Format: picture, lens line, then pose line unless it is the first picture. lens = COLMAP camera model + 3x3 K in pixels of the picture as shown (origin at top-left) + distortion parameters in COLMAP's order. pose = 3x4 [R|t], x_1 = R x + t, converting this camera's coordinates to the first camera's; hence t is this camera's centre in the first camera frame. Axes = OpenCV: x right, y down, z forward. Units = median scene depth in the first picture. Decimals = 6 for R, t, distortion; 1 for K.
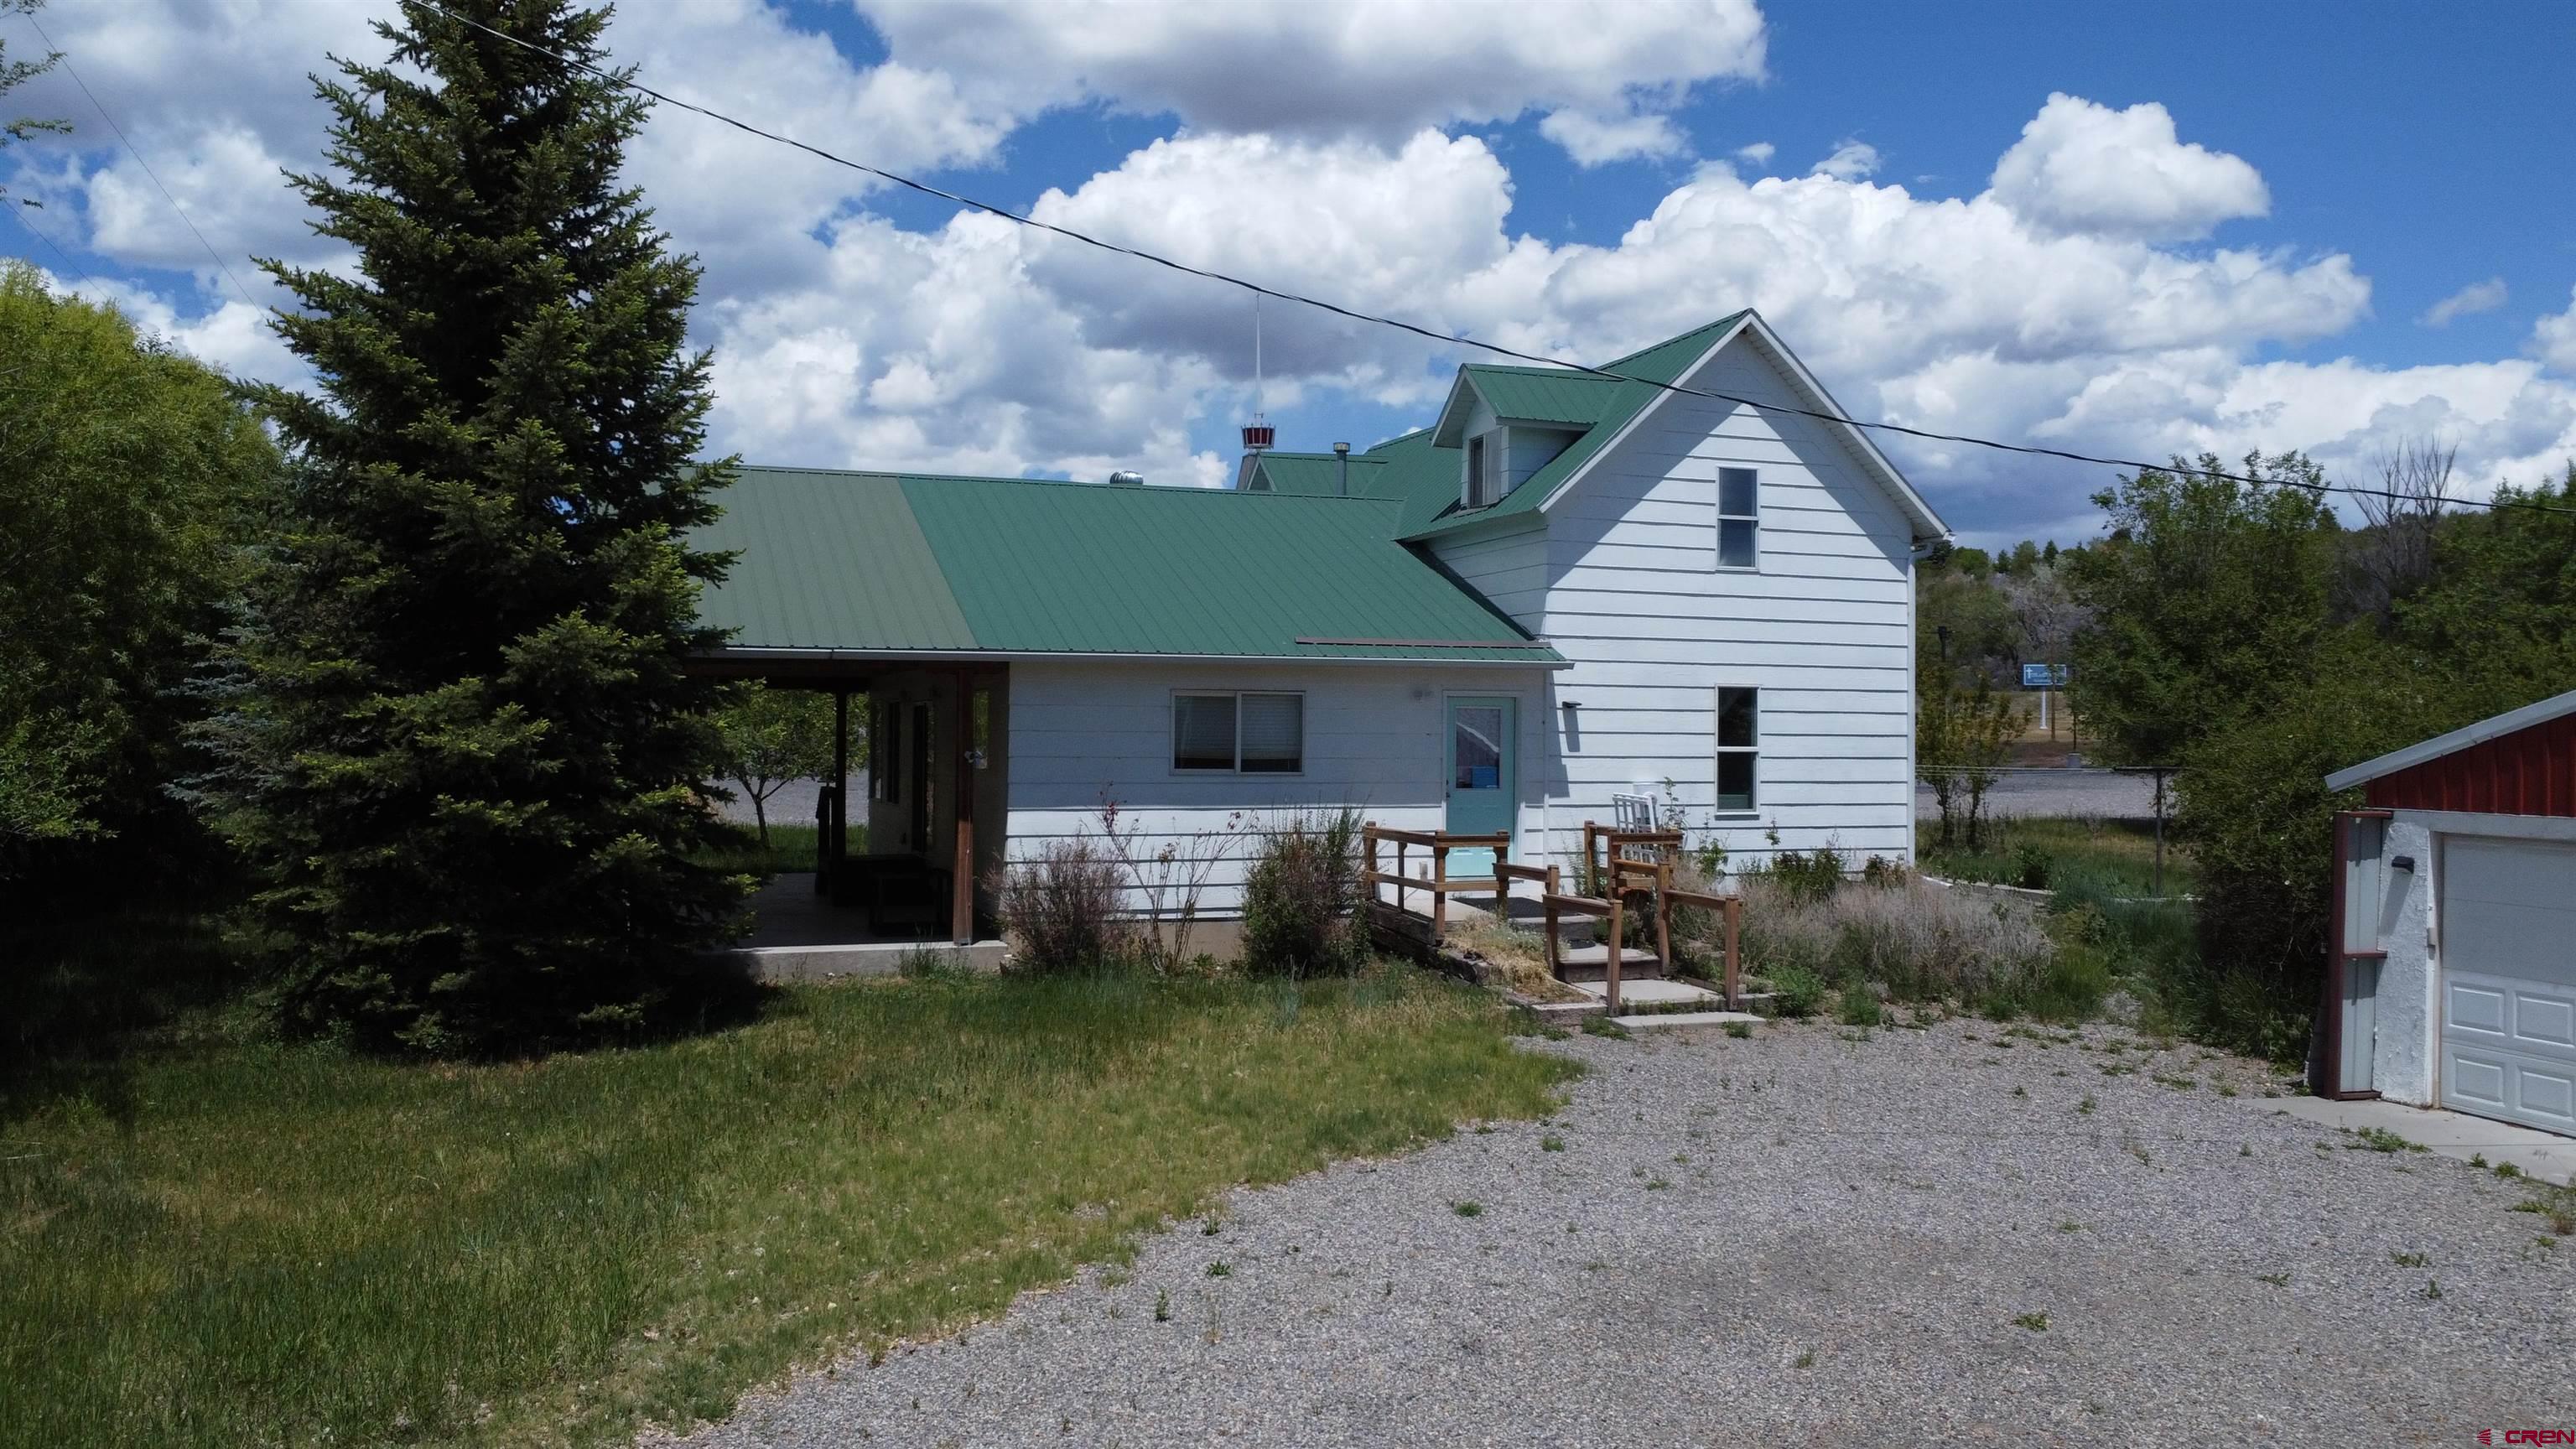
lens RADIAL K [[1938.0, 0, 1288.0], [0, 1938.0, 724.5], [0, 0, 1]] dist [0.004571, -0.005791]
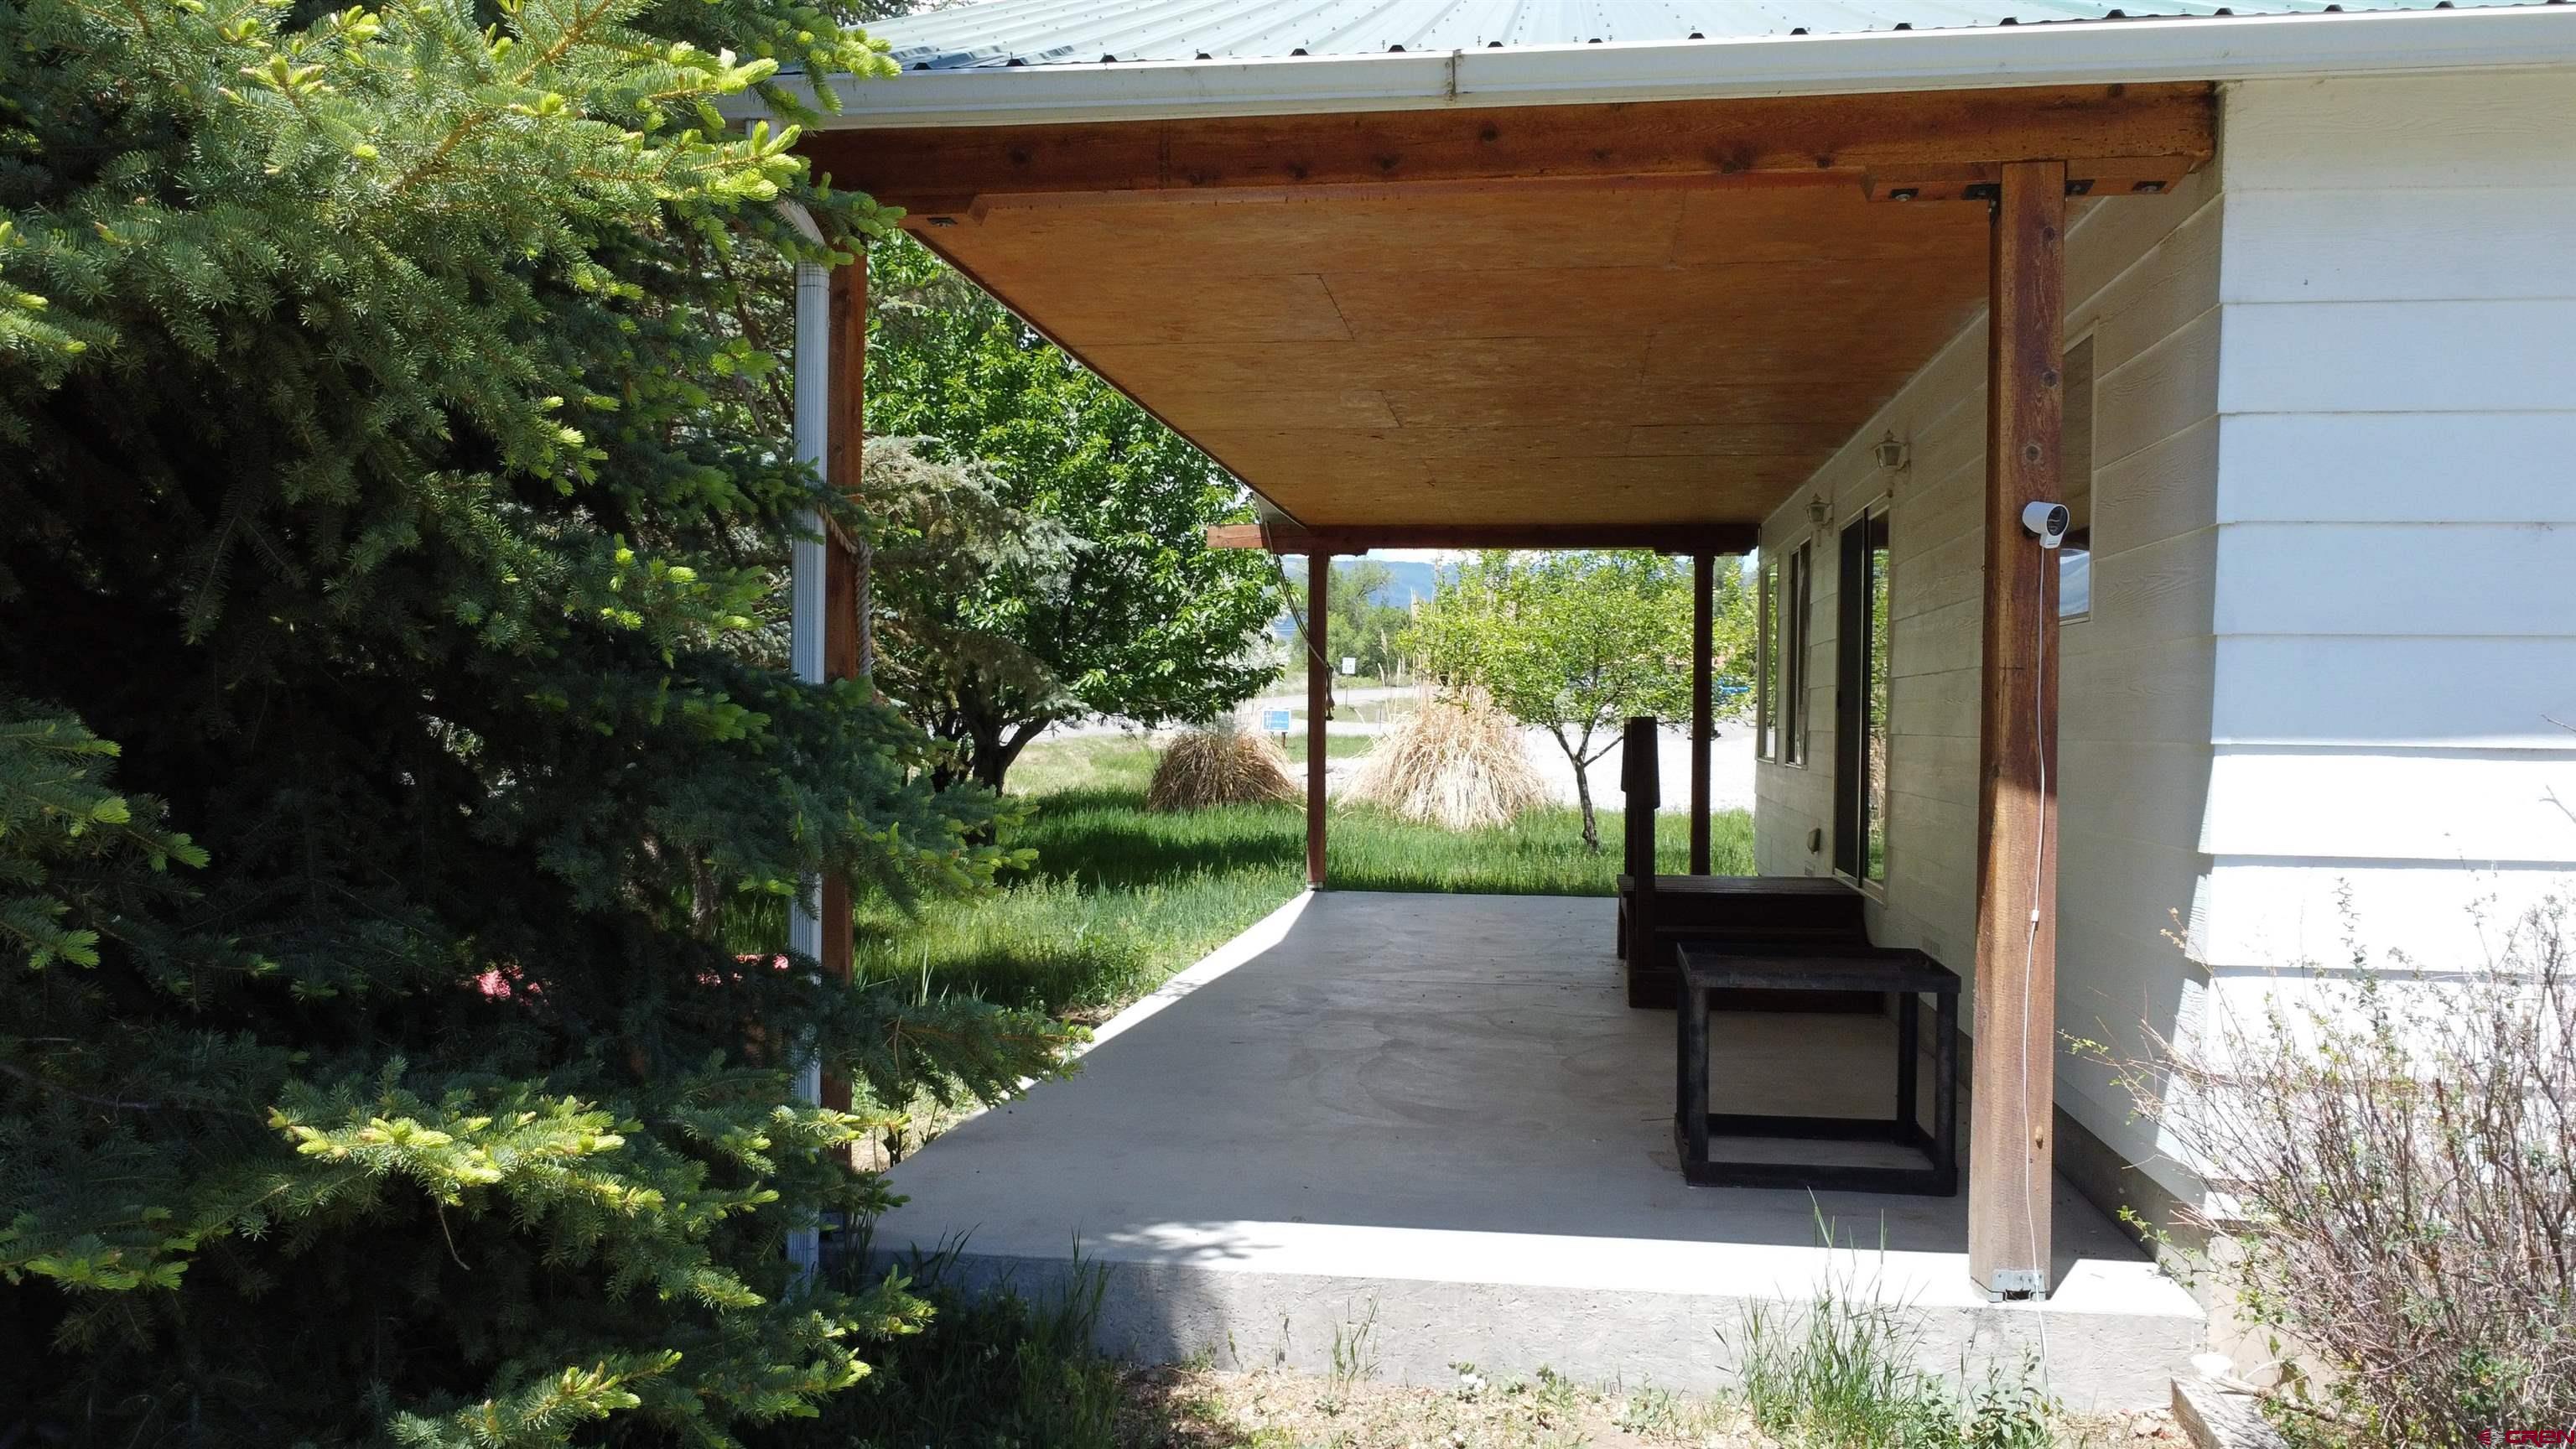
lens RADIAL K [[1938.0, 0, 1288.0], [0, 1938.0, 724.5], [0, 0, 1]] dist [0.004571, -0.005791]
pose [[0.887388, 0.005617, -0.460988, -0.123769], [-0.003182, 0.999977, 0.006061, 0.036773], [0.461012, -0.003912, 0.887385, 0.674290]]
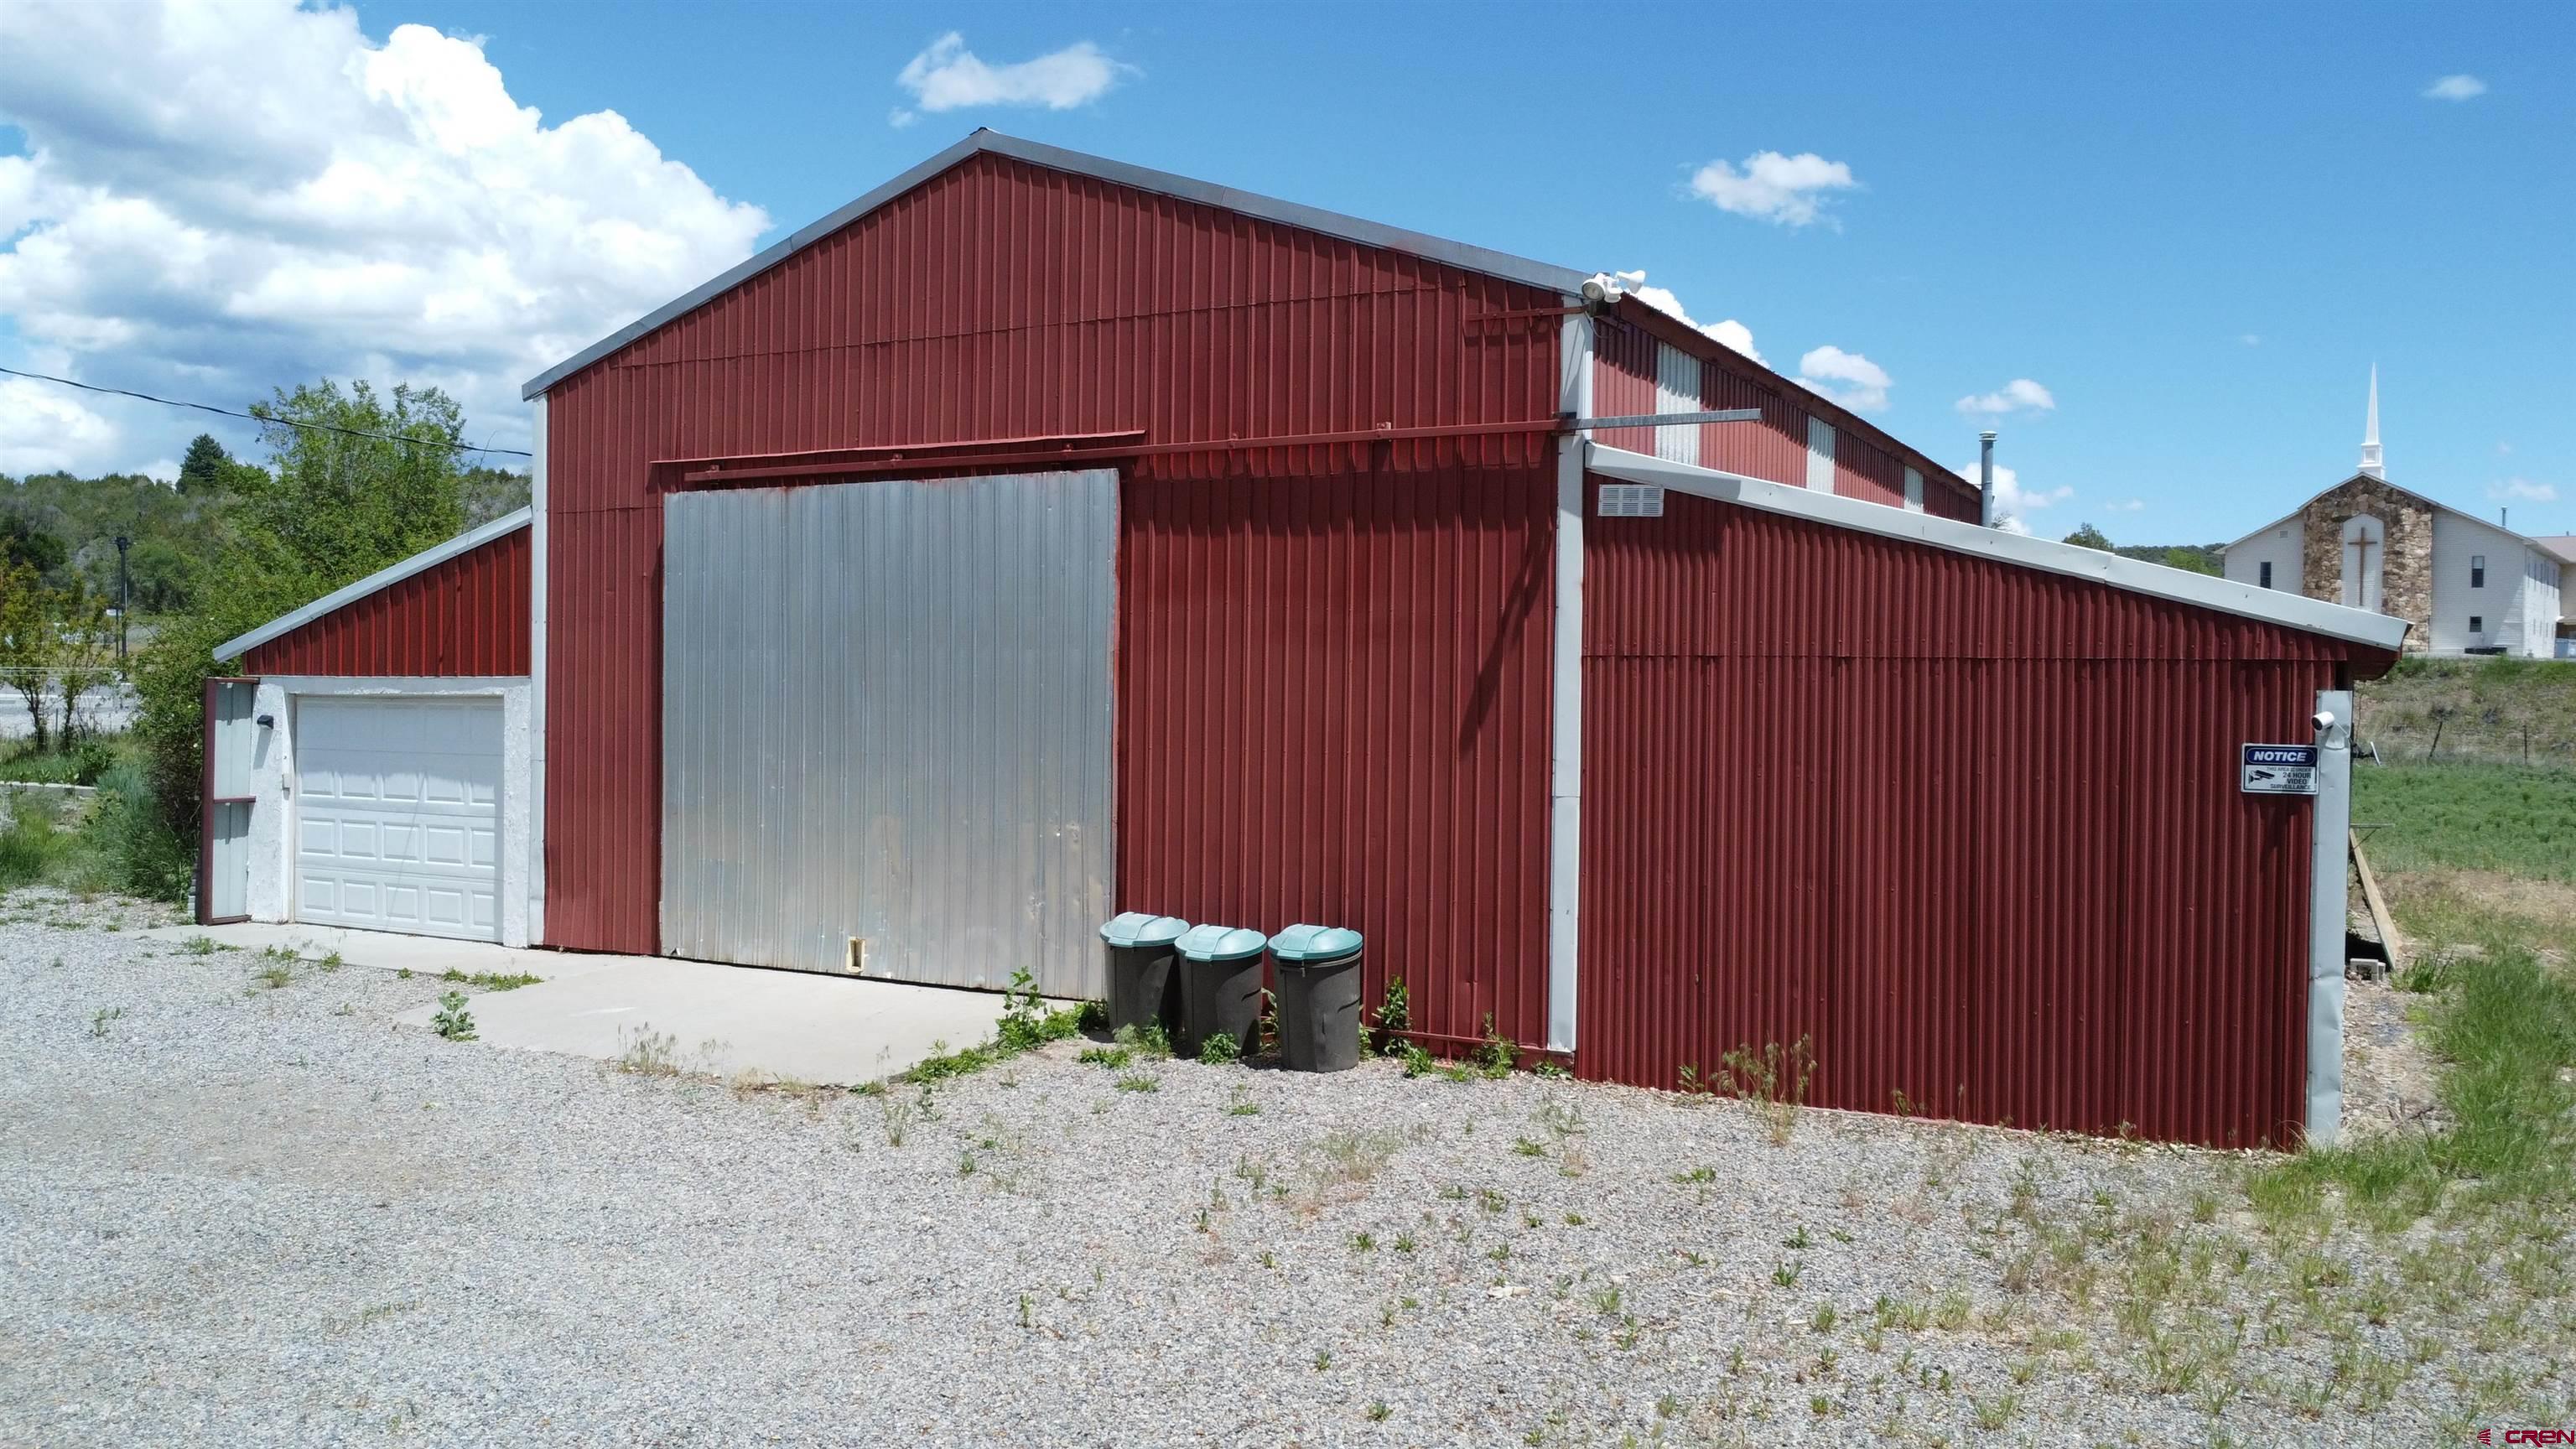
lens RADIAL K [[1938.0, 0, 1288.0], [0, 1938.0, 724.5], [0, 0, 1]] dist [0.004571, -0.005791]
pose [[0.683233, -0.014209, 0.730062, 0.134532], [-0.009559, 0.999551, 0.028400, 0.033835], [-0.730138, -0.026382, 0.682790, -0.263737]]
